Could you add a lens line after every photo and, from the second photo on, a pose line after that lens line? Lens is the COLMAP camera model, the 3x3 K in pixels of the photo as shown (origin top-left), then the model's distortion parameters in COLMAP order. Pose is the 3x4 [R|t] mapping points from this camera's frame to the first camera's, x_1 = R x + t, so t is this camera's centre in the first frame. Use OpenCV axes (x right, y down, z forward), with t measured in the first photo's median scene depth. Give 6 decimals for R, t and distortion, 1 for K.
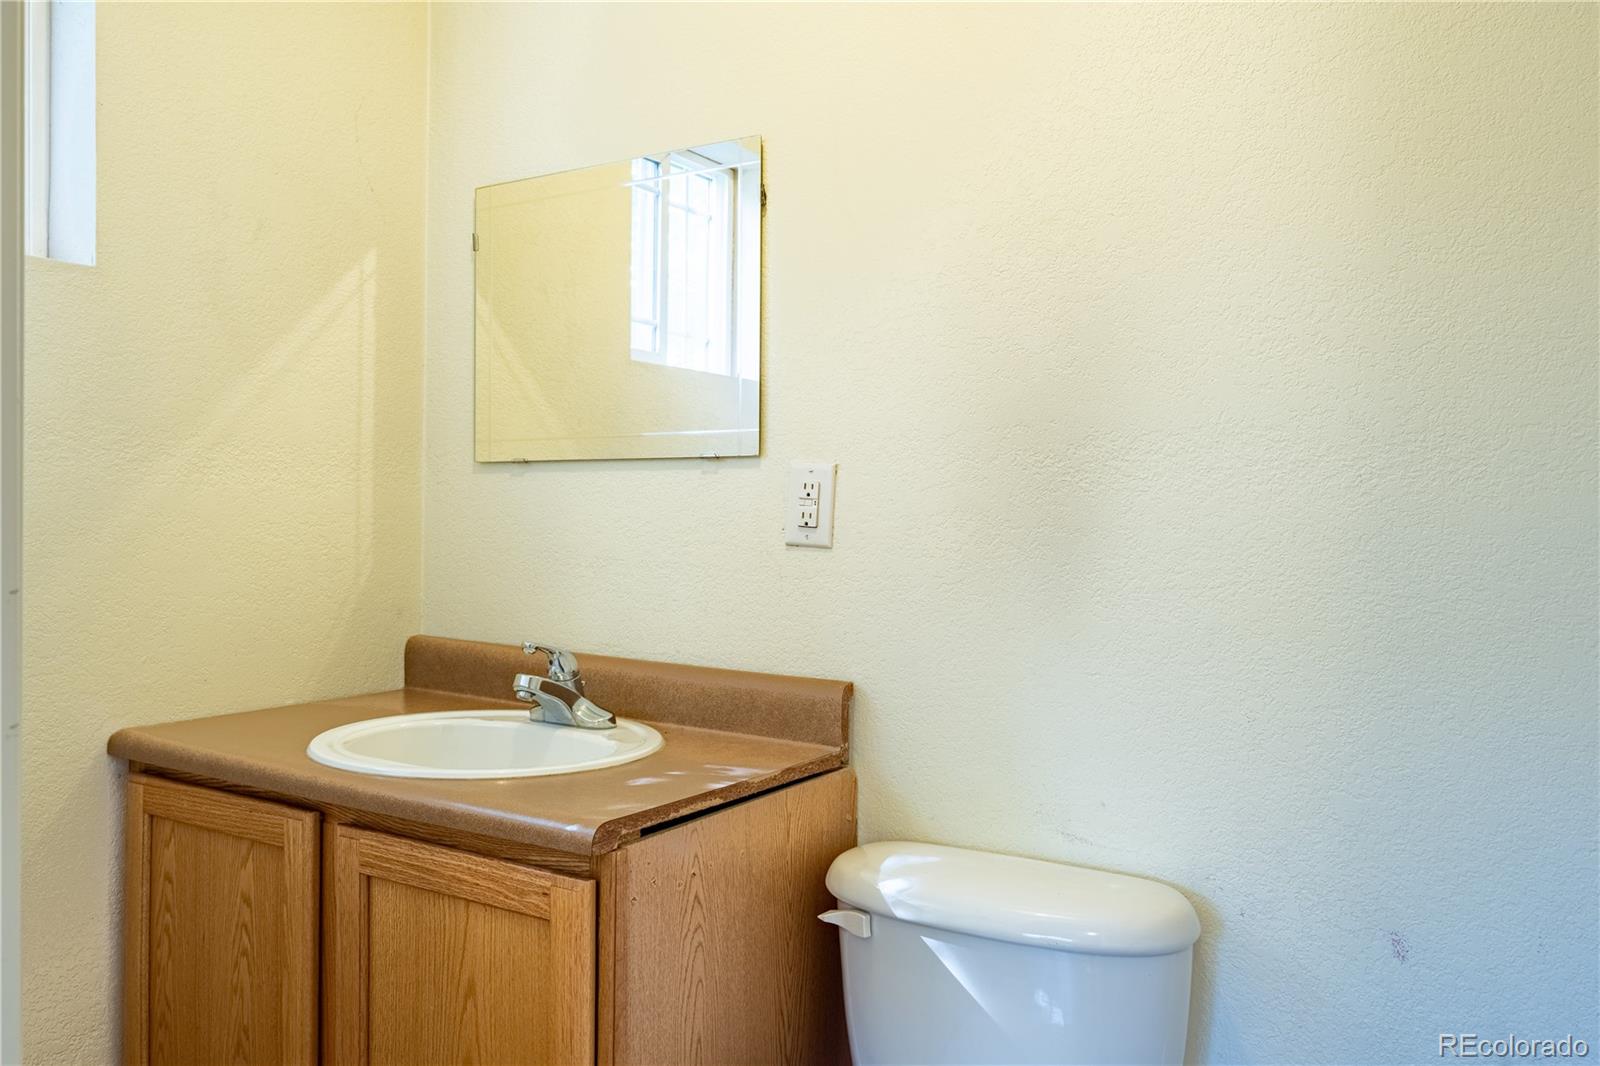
lens RADIAL K [[1241.0, 0, 799.3], [0, 1241.0, 529.9], [0, 0, 1]] dist [-0.000146, -0.000021]
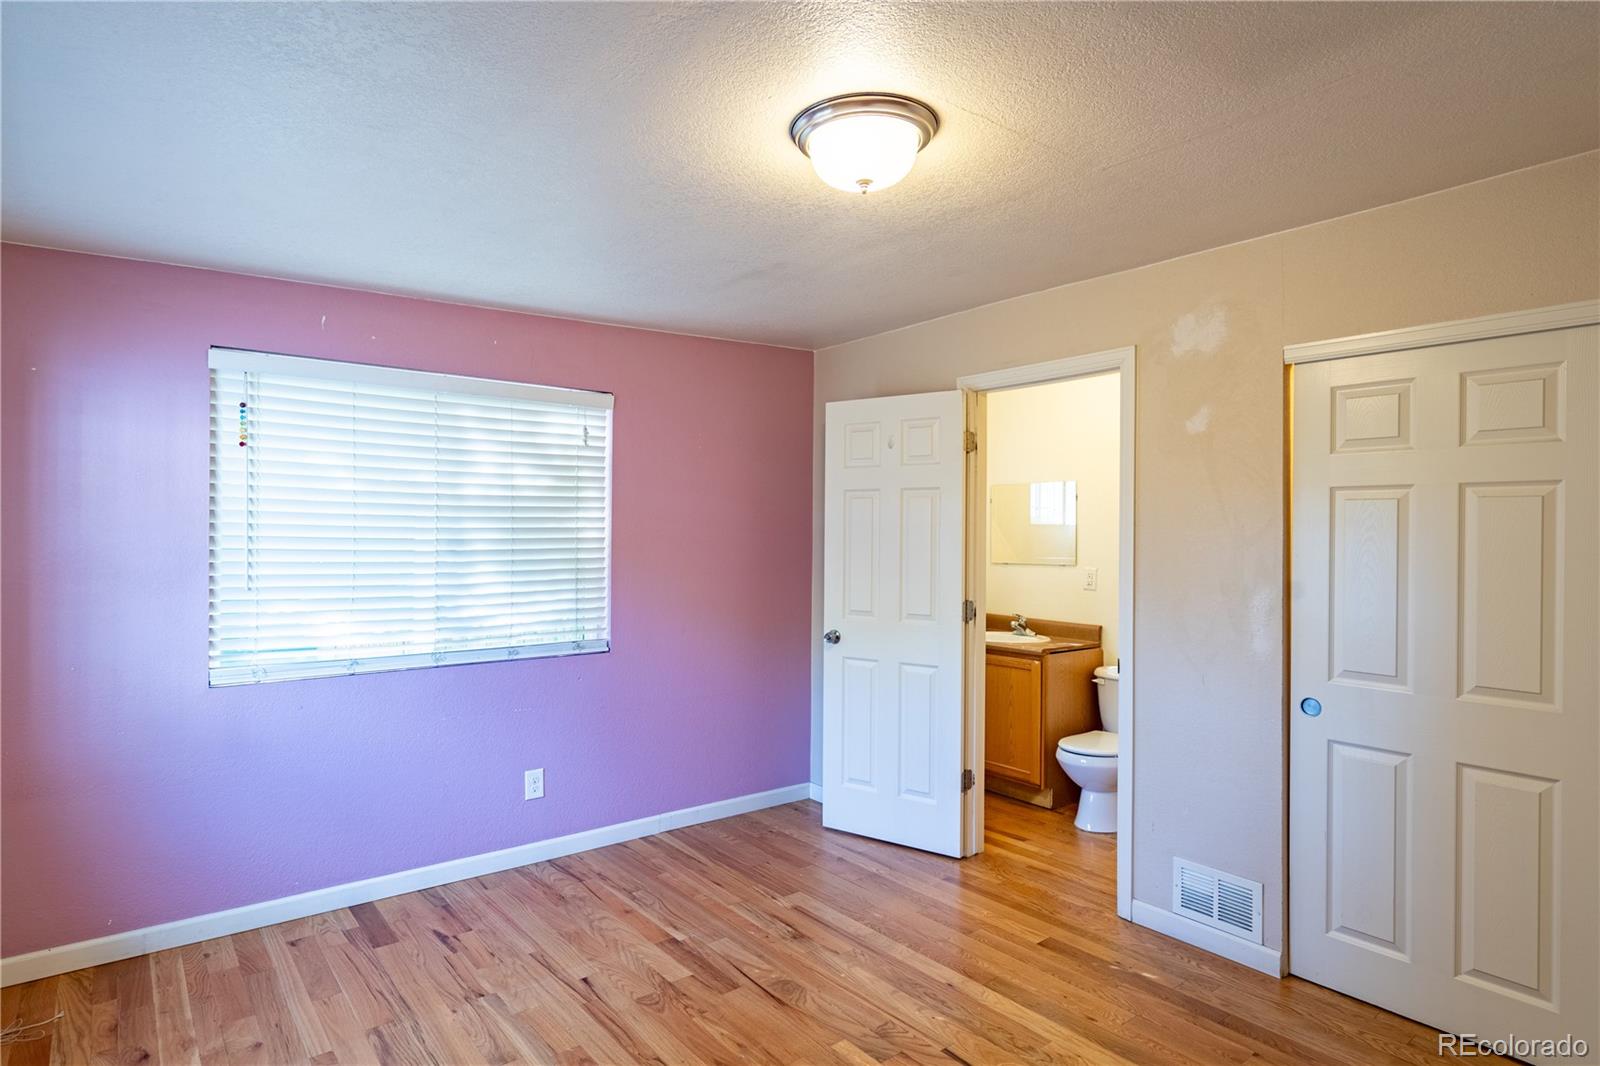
lens RADIAL K [[864.7, 0, 804.2], [0, 864.7, 530.2], [0, 0, 1]] dist [0.005071, 0.000751]
pose [[0.945927, -0.006932, -0.324305, 0.042747], [-0.003945, 0.999452, -0.032870, -0.082166], [0.324355, 0.032372, 0.945381, -1.874133]]
